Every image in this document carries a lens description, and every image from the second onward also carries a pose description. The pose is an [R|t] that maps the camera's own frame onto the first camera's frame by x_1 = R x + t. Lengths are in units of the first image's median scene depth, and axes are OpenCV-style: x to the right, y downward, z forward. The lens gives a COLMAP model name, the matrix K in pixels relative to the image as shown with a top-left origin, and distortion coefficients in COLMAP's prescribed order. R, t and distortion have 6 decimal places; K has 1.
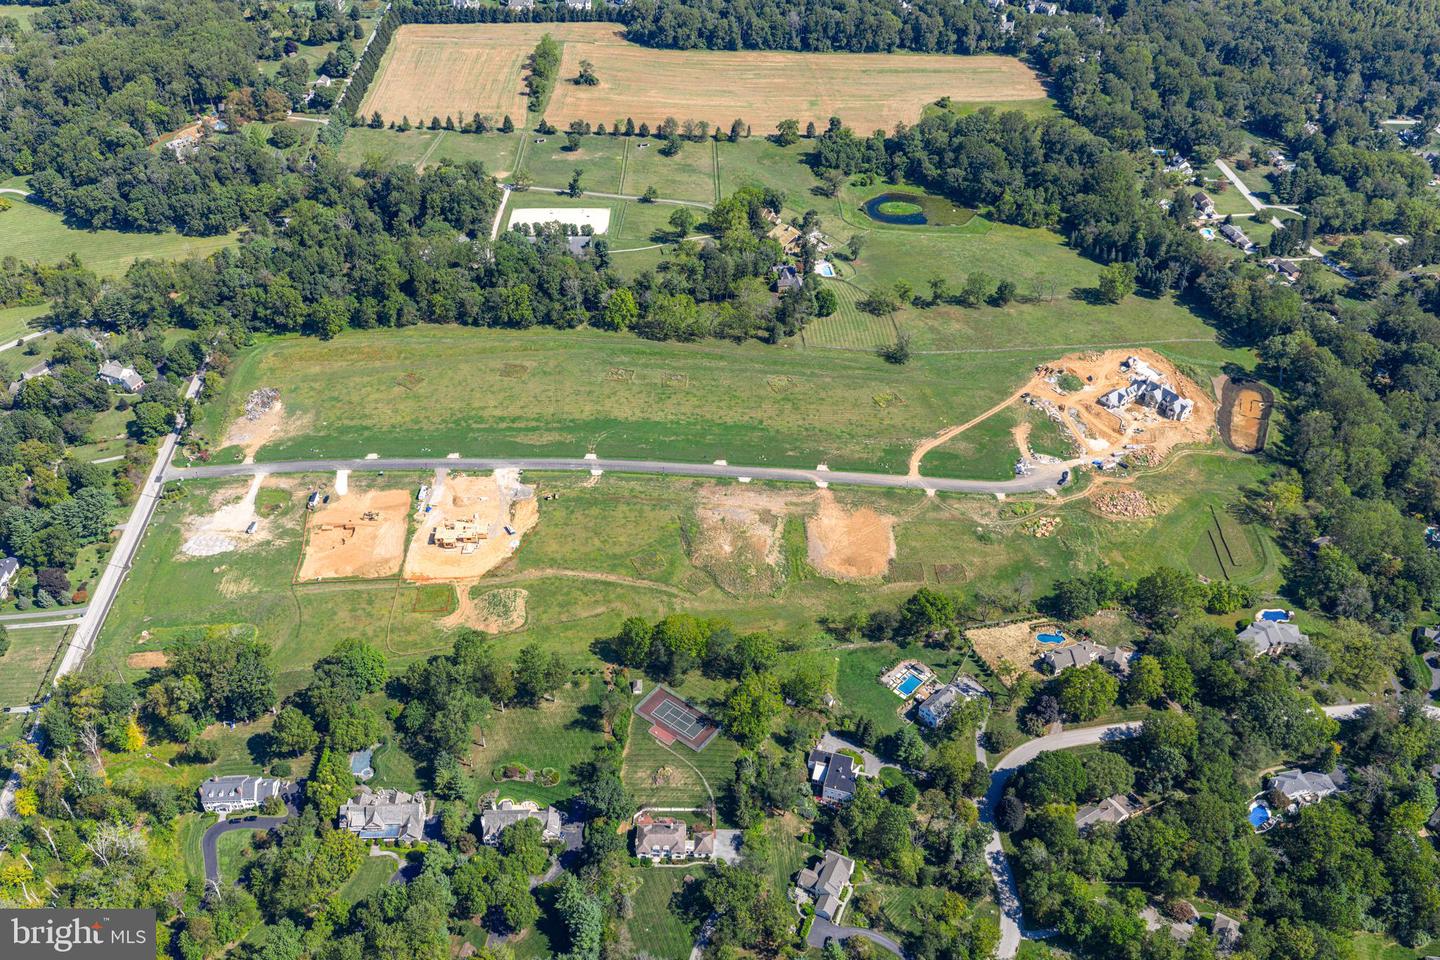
lens RADIAL K [[1188.5, 0, 720.0], [0, 1188.5, 480.0], [0, 0, 1]] dist [0.016231, -0.016955]
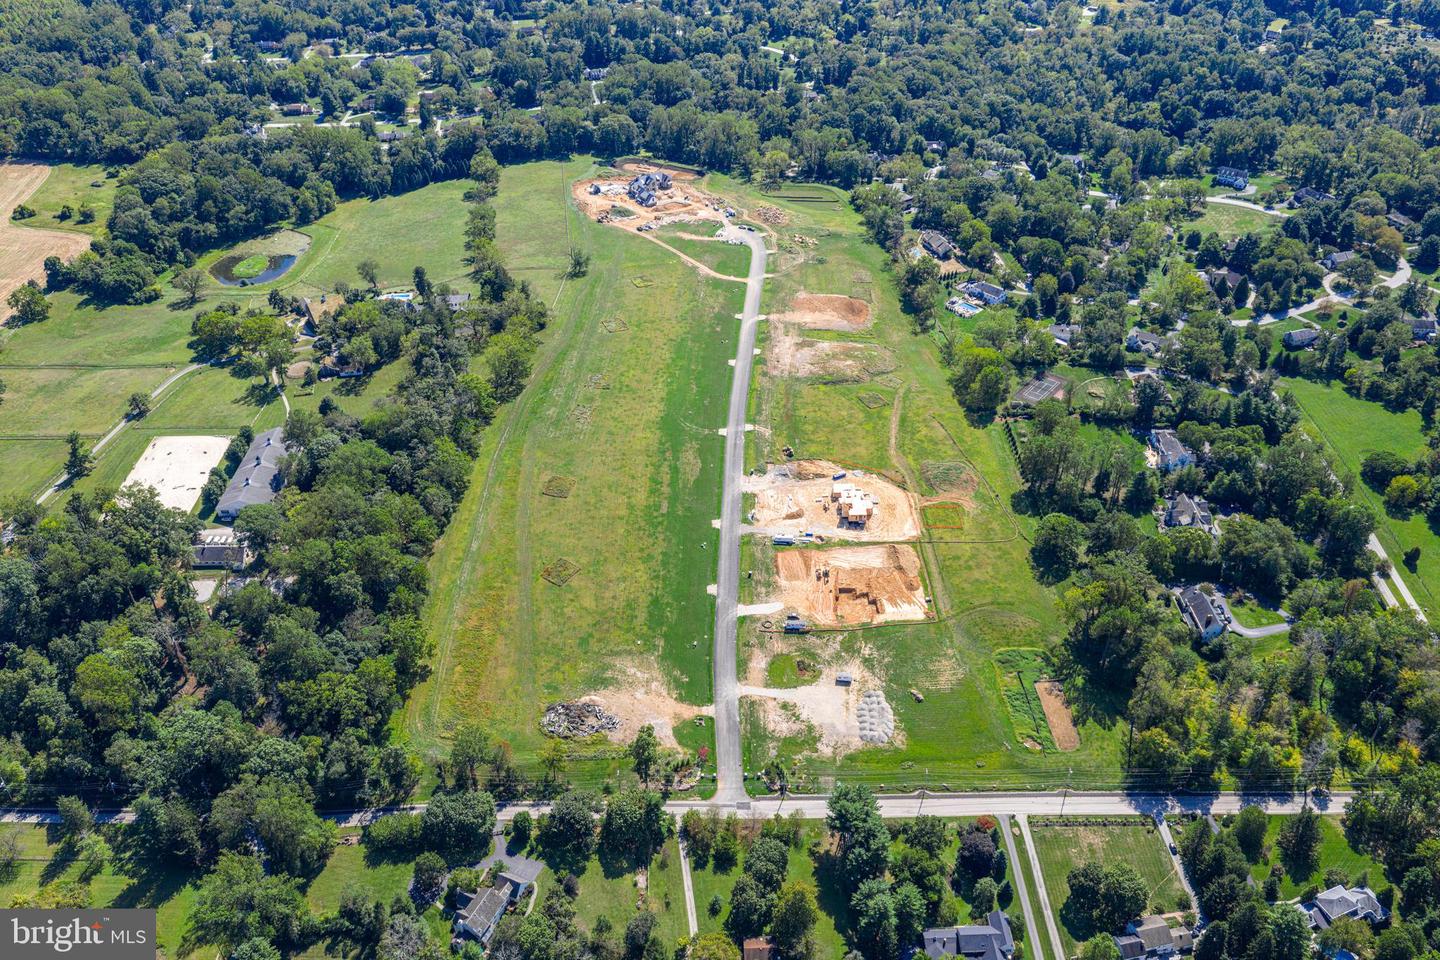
lens RADIAL K [[1188.5, 0, 720.0], [0, 1188.5, 480.0], [0, 0, 1]] dist [0.016231, -0.016955]
pose [[0.018122, -0.602416, 0.797976, -0.894892], [0.635373, 0.623173, 0.456022, -0.432902], [-0.771993, 0.498748, 0.394052, 0.641456]]
